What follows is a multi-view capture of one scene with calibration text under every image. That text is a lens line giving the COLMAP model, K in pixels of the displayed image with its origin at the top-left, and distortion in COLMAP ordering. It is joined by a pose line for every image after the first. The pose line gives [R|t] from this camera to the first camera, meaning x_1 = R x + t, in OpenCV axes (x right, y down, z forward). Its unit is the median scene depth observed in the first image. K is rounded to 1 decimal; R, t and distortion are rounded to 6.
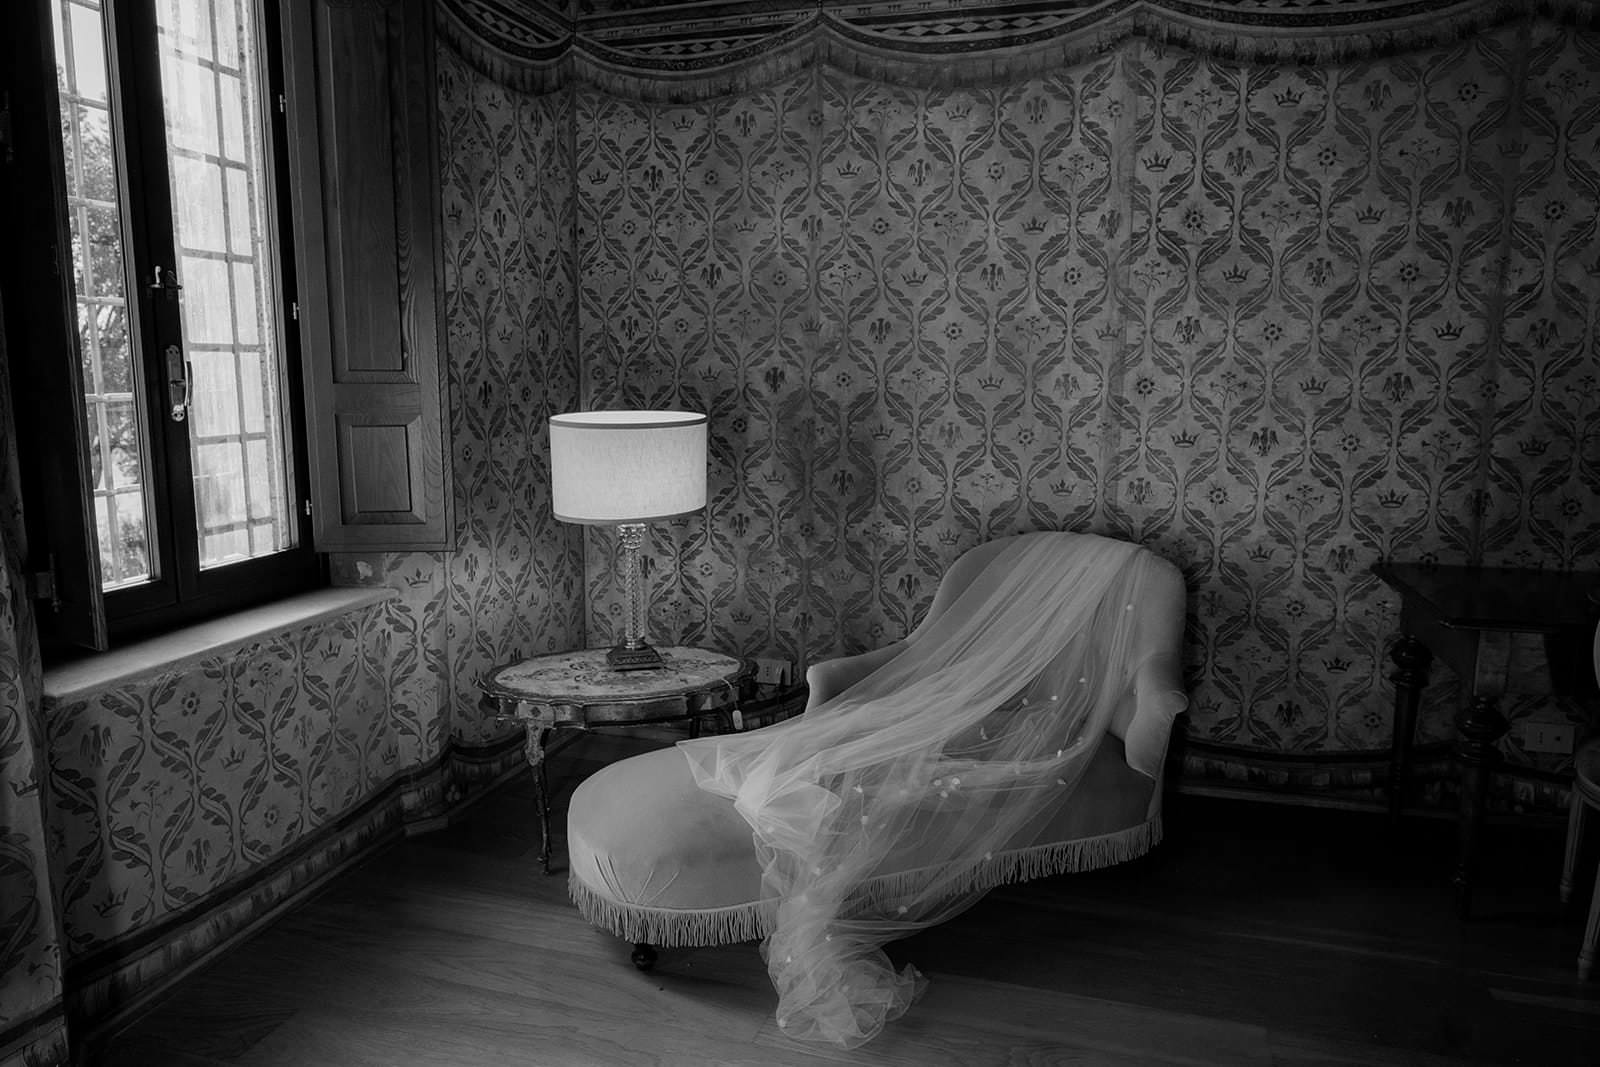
lens RADIAL K [[1080.0, 0, 795.4], [0, 1080.0, 538.5], [0, 0, 1]] dist [0.003187, -0.022739]
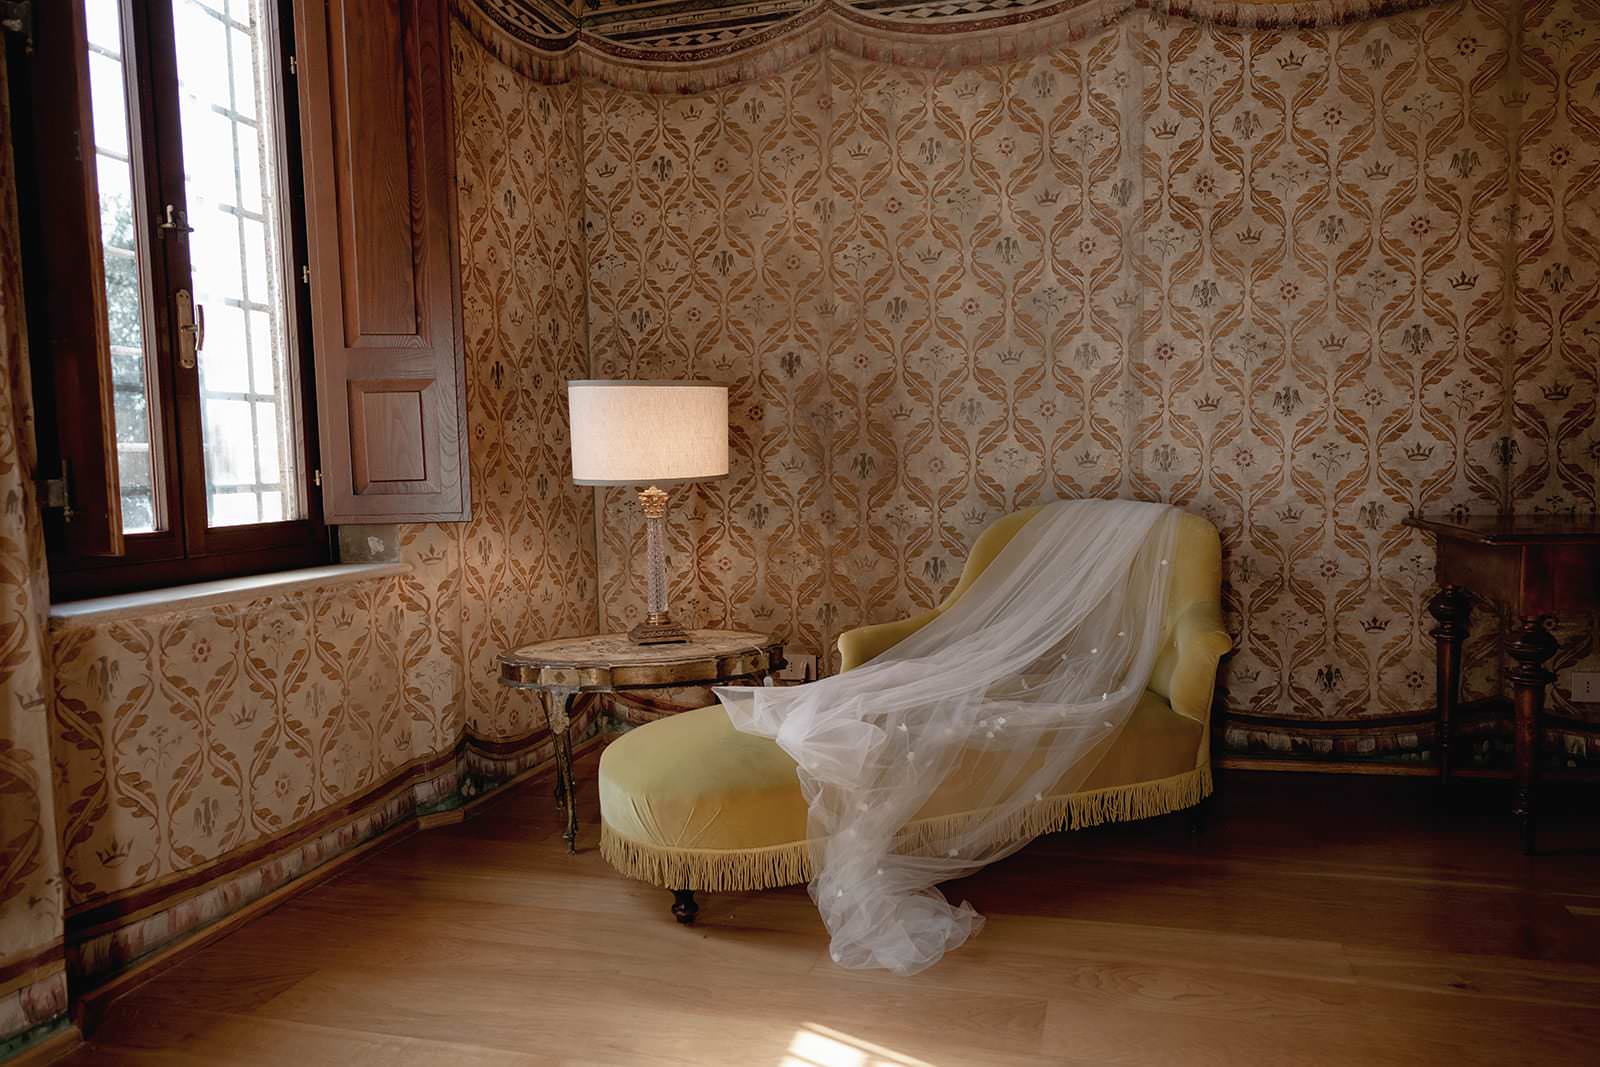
lens RADIAL K [[1116.7, 0, 823.7], [0, 1116.7, 558.5], [0, 0, 1]] dist [0.000503, -0.000683]
pose [[0.999028, -0.030086, 0.032204, -0.029720], [0.032404, 0.996726, -0.074073, 0.115283], [-0.029870, 0.075044, 0.996733, -0.002398]]
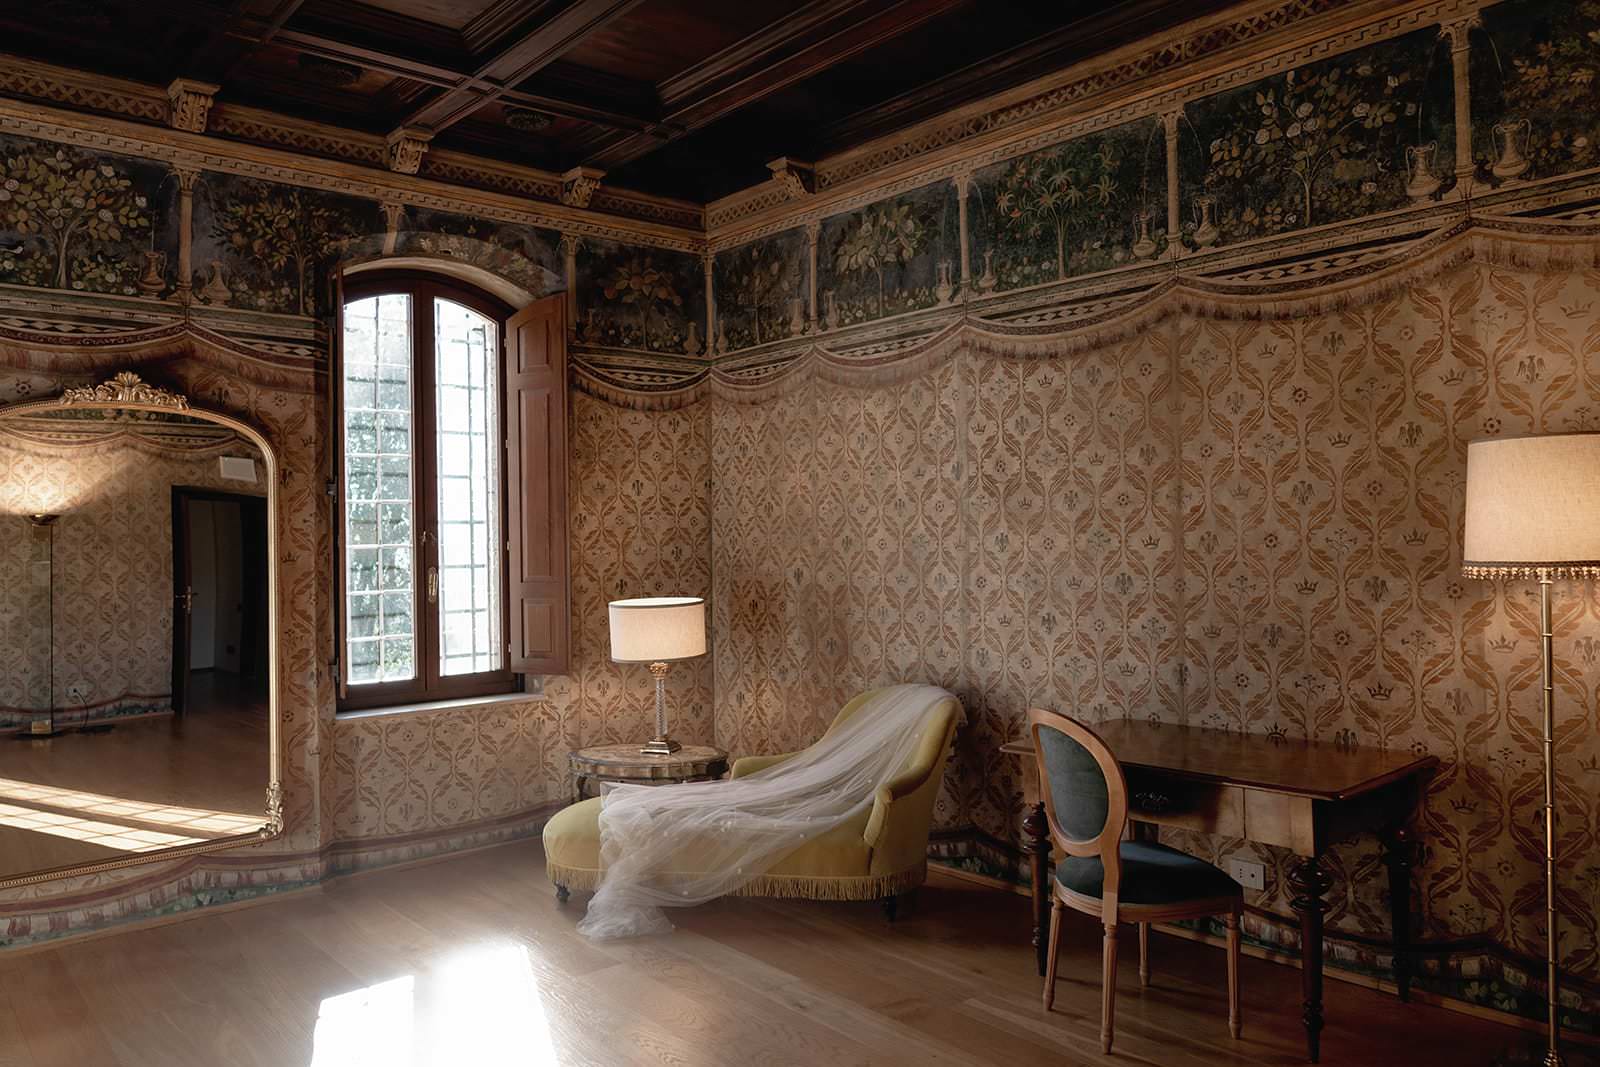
lens RADIAL K [[1172.1, 0, 804.9], [0, 1172.1, 517.0], [0, 0, 1]] dist [0.001443, -0.002177]
pose [[0.839579, -0.030030, -0.542407, 0.959533], [-0.063554, 0.986185, -0.152973, 0.022565], [0.539508, 0.162905, 0.826071, -0.392084]]
